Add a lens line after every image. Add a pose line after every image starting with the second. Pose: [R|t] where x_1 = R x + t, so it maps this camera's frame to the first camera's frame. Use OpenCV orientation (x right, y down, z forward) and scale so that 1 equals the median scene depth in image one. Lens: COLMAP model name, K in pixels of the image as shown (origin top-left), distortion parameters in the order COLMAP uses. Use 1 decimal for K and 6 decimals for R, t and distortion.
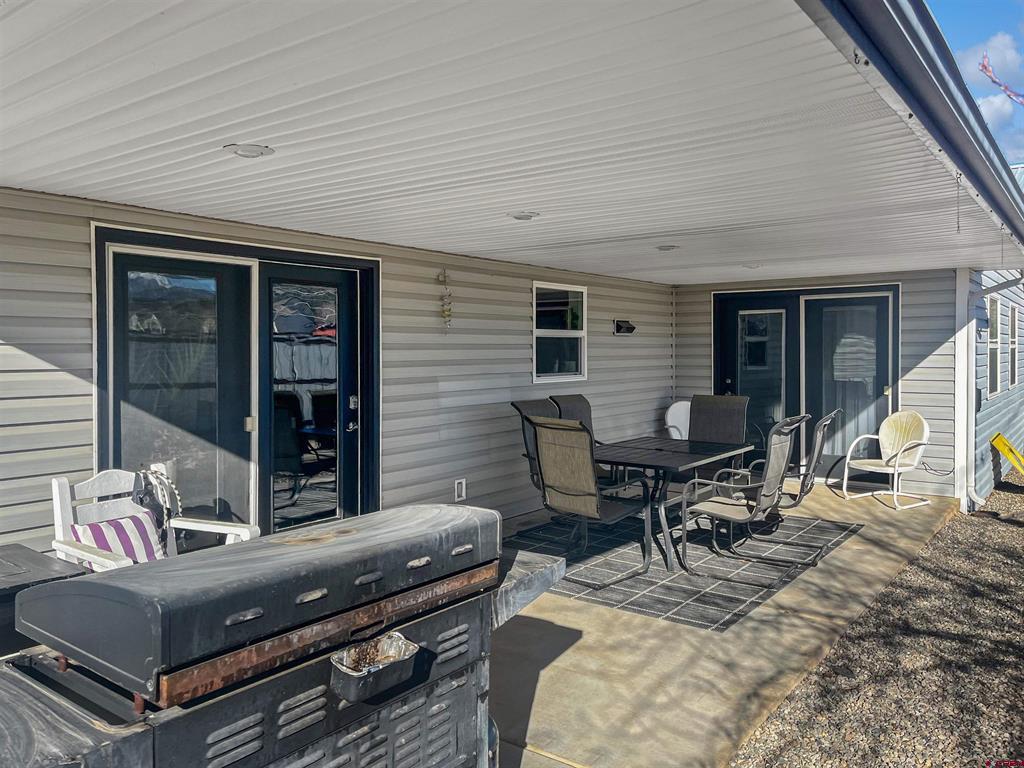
lens RADIAL K [[774.9, 0, 513.6], [0, 774.9, 412.4], [0, 0, 1]] dist [0.055614, -0.072218]
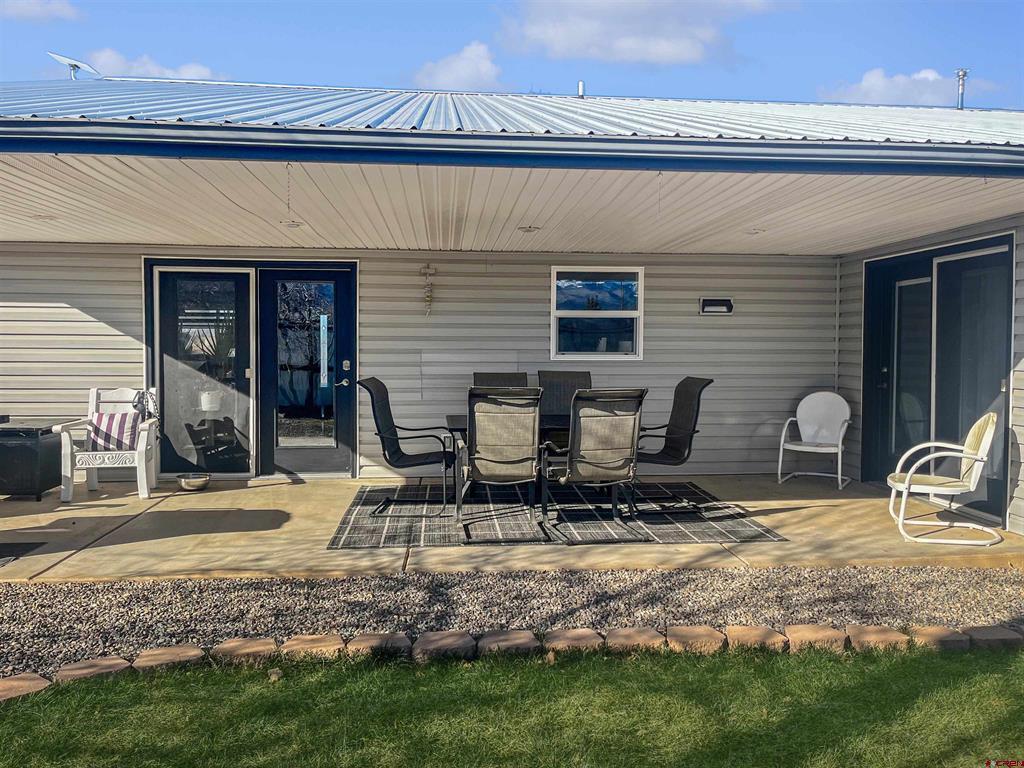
lens RADIAL K [[774.9, 0, 513.6], [0, 774.9, 412.4], [0, 0, 1]] dist [0.055614, -0.072218]
pose [[0.670602, 0.073064, -0.738211, 0.936227], [-0.067939, 0.997005, 0.036962, -0.000581], [0.738700, 0.025367, 0.673557, 0.262874]]
